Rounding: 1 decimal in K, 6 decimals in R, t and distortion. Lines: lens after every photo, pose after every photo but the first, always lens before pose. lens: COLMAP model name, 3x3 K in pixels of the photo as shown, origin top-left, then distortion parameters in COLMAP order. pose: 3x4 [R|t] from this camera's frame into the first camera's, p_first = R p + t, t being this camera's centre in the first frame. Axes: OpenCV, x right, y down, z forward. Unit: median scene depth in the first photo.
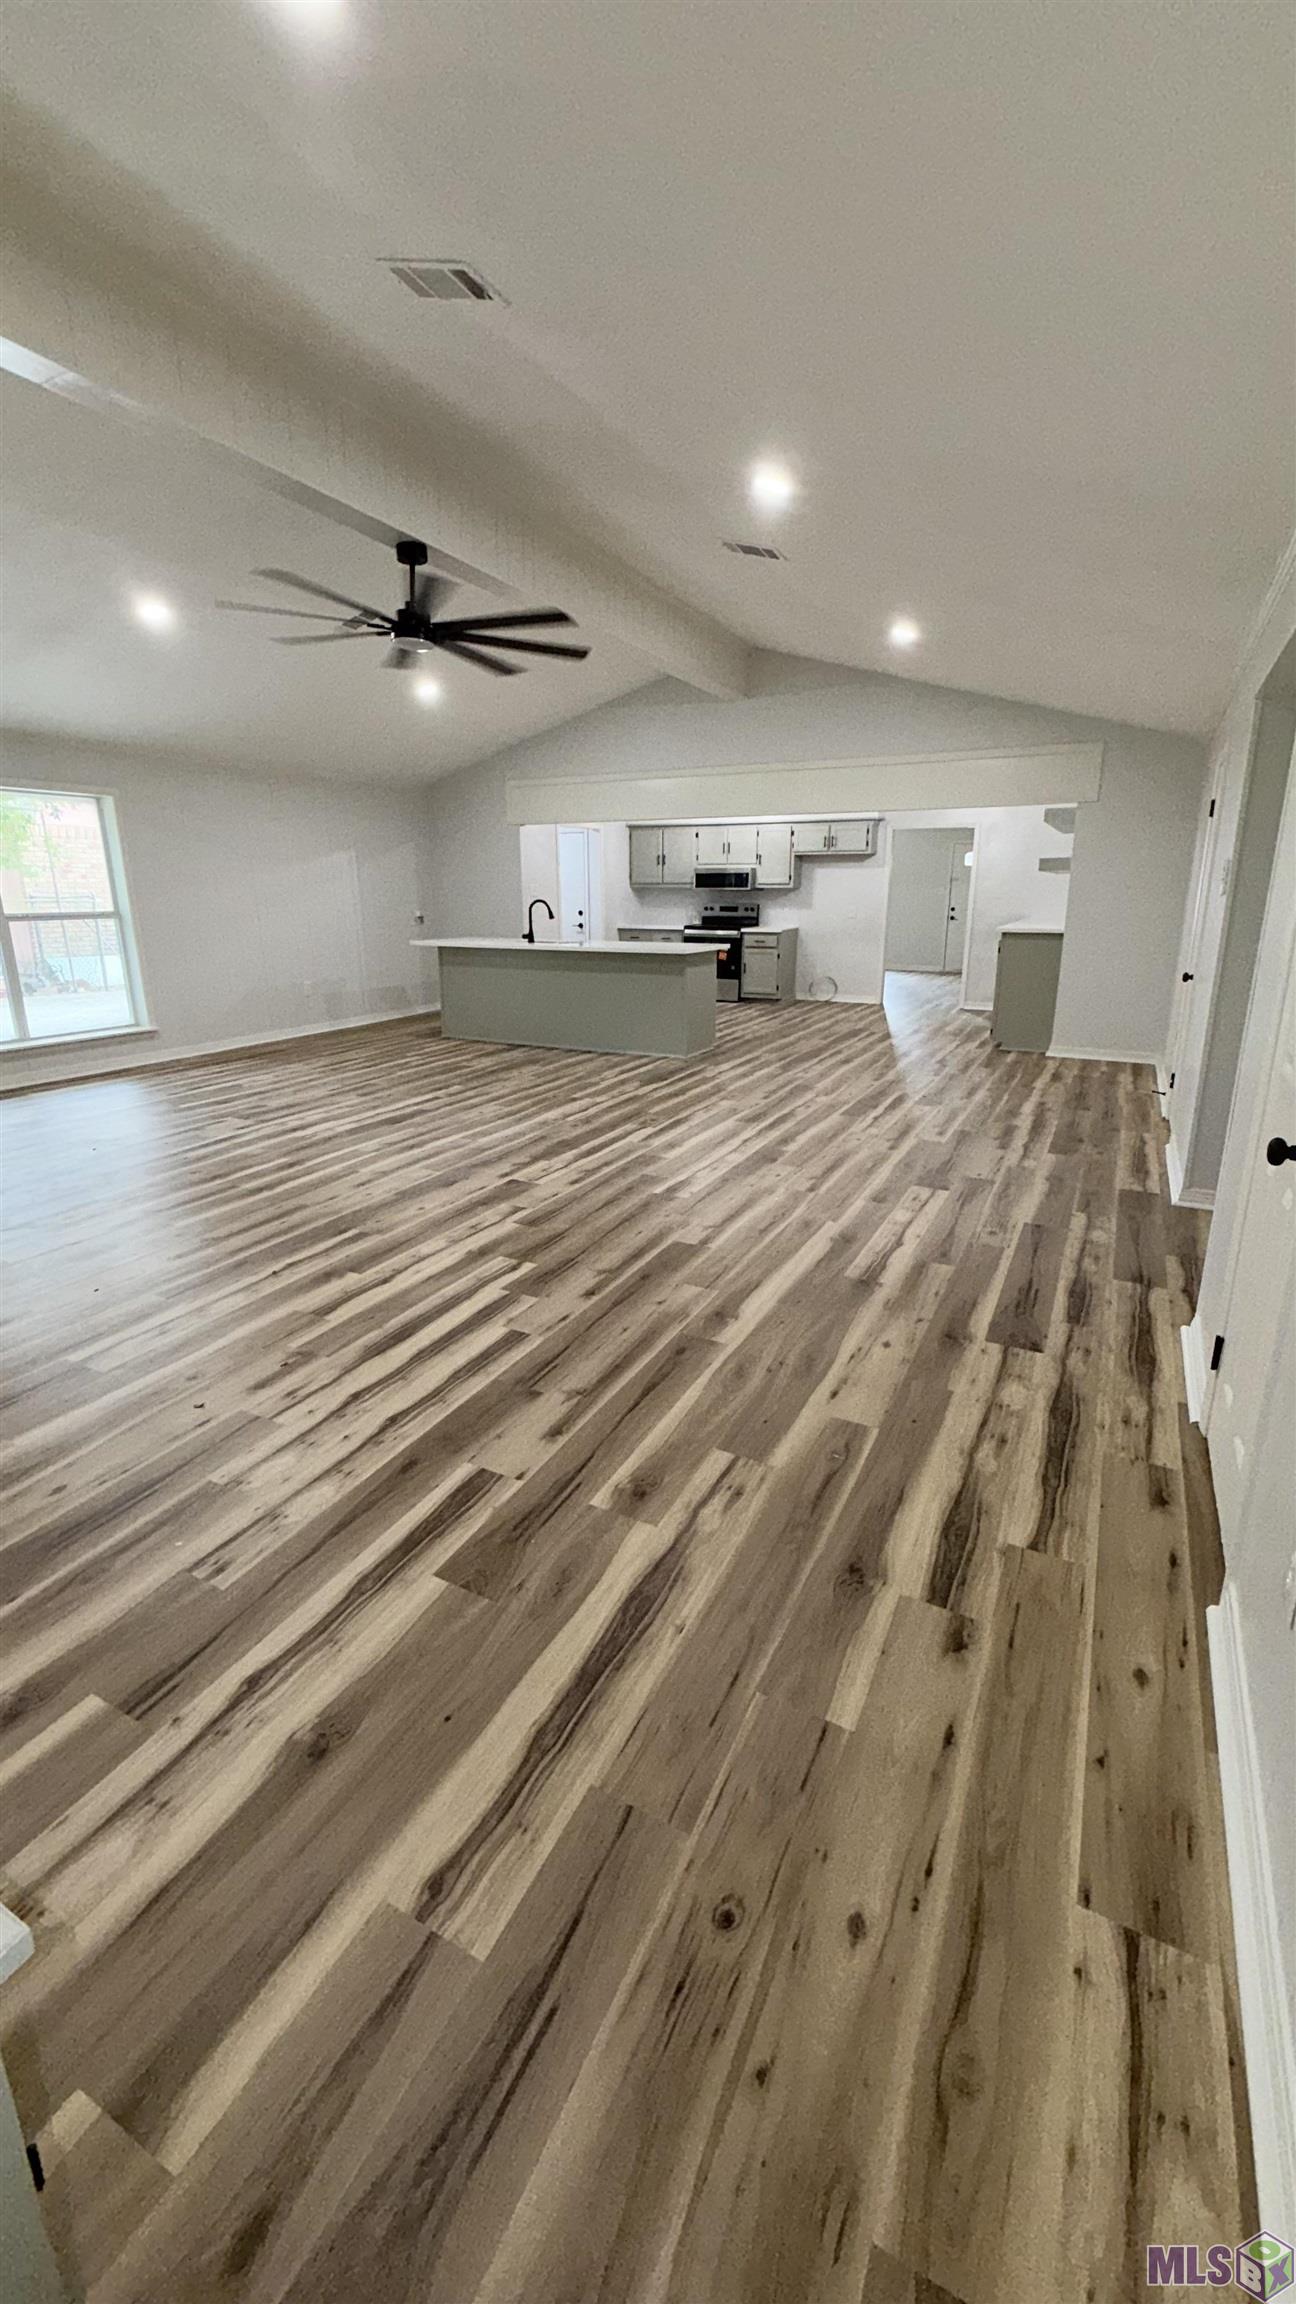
lens RADIAL K [[918.6, 0, 647.1], [0, 918.6, 1146.8], [0, 0, 1]] dist [0.001317, -0.000078]
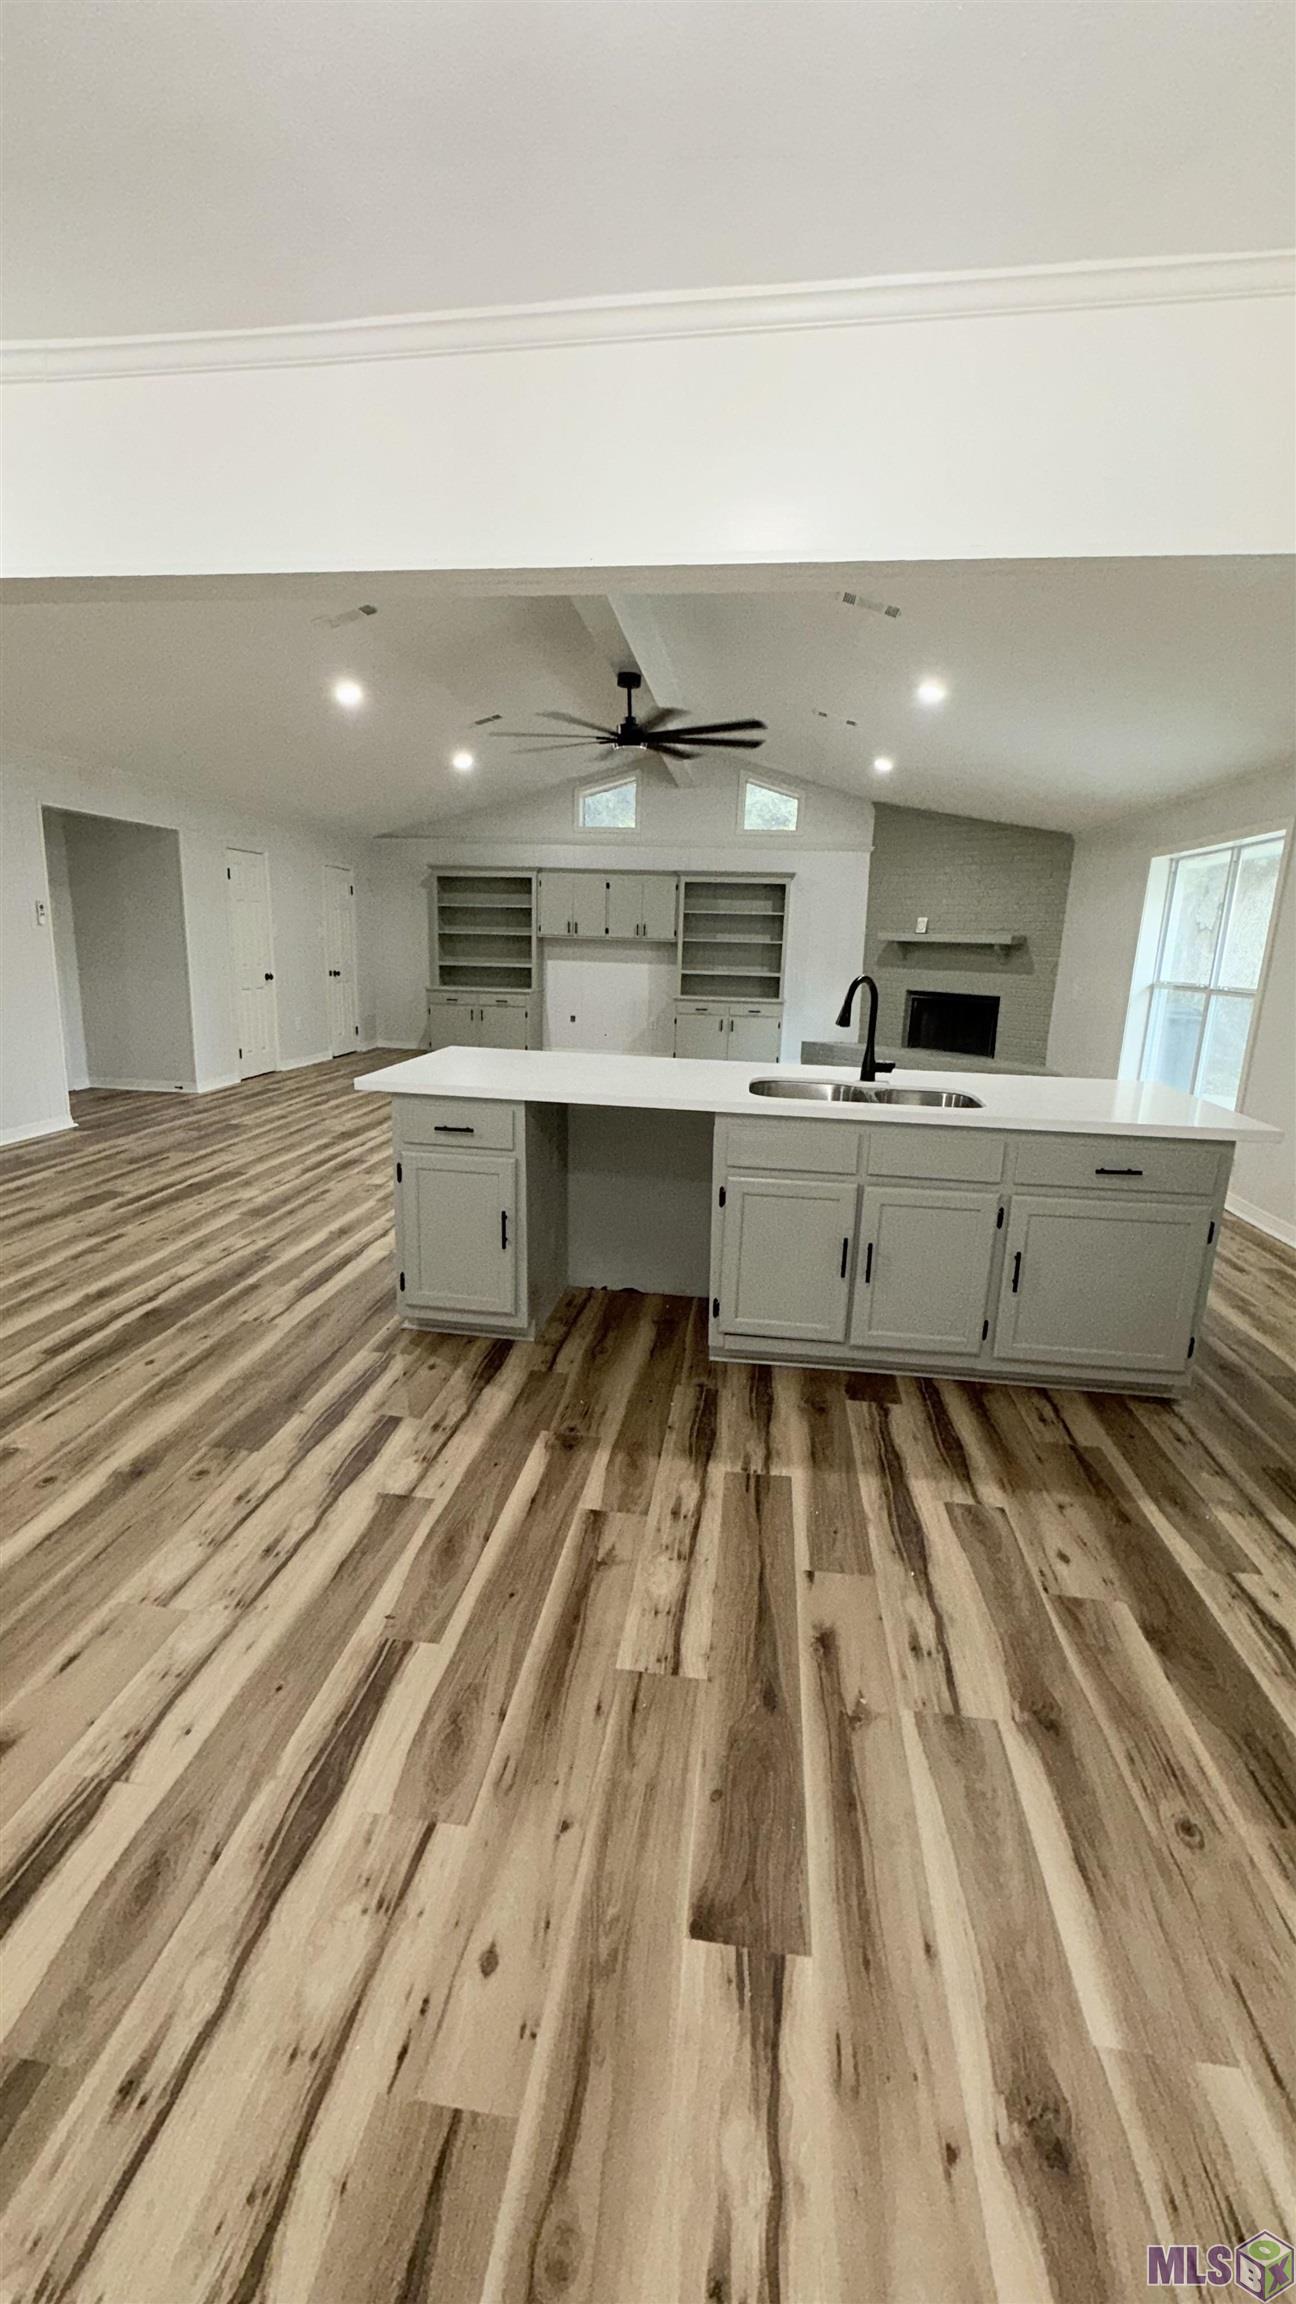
lens RADIAL K [[918.6, 0, 647.1], [0, 918.6, 1146.8], [0, 0, 1]] dist [0.001317, -0.000078]
pose [[-0.939740, 0.047496, -0.338575, 0.175408], [-0.122114, 0.878352, 0.462153, -0.633727], [0.319338, 0.475649, -0.819623, 2.240678]]
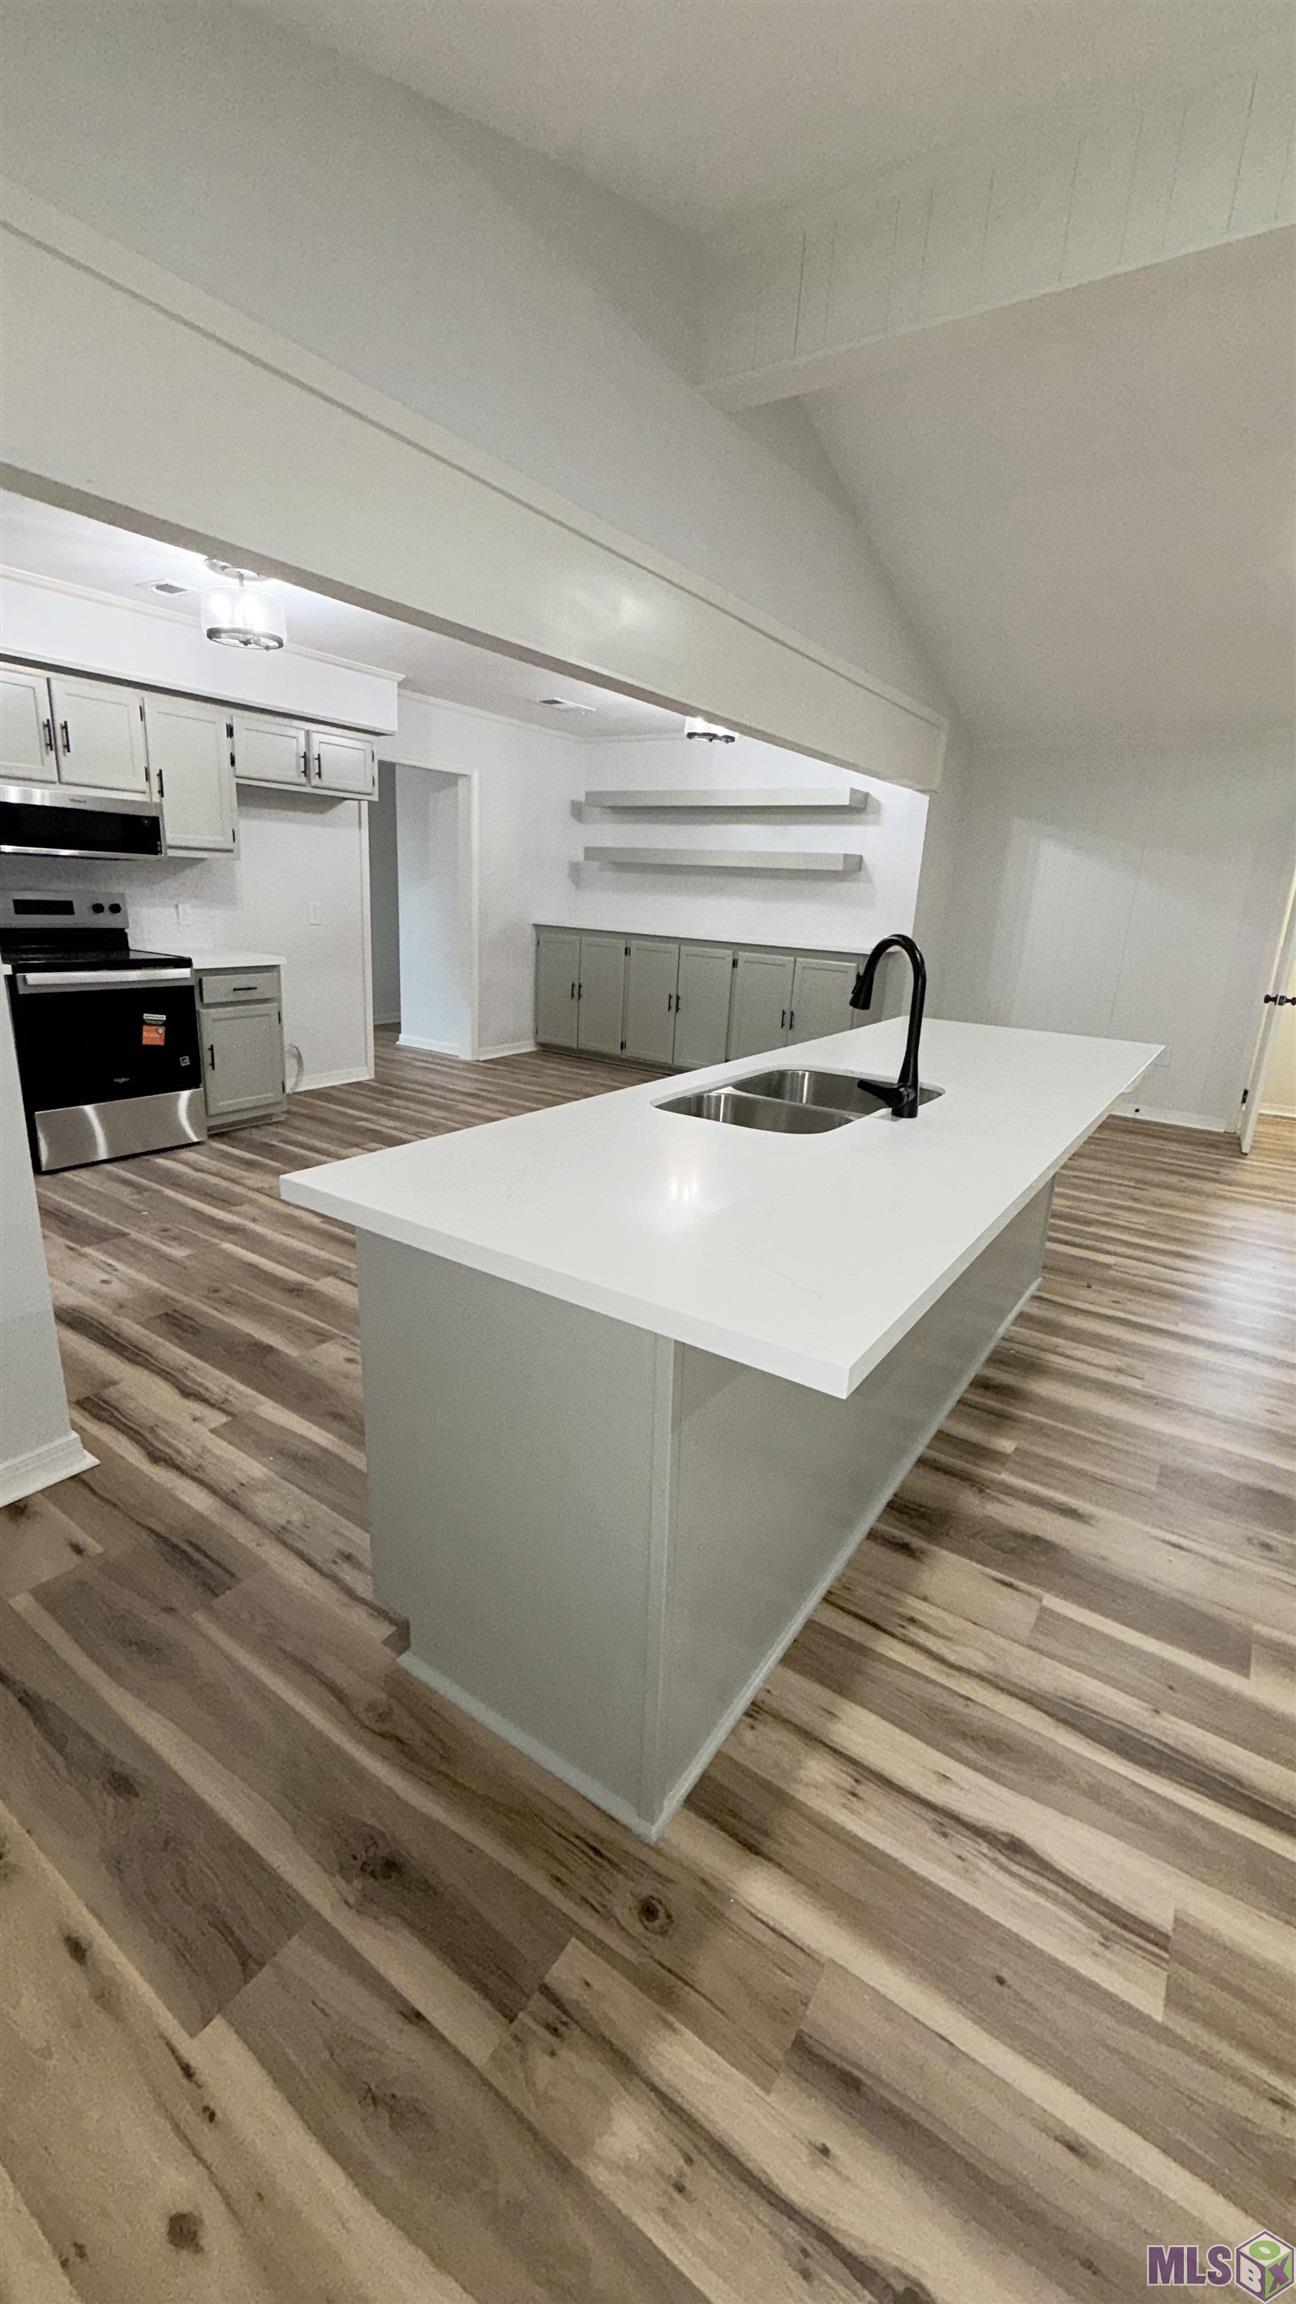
lens RADIAL K [[918.6, 0, 647.1], [0, 918.6, 1146.8], [0, 0, 1]] dist [0.001317, -0.000078]
pose [[0.115668, -0.264751, 0.957355, -0.623561], [0.221179, 0.946490, 0.235023, -0.487050], [-0.968349, 0.184562, 0.168036, 1.749762]]
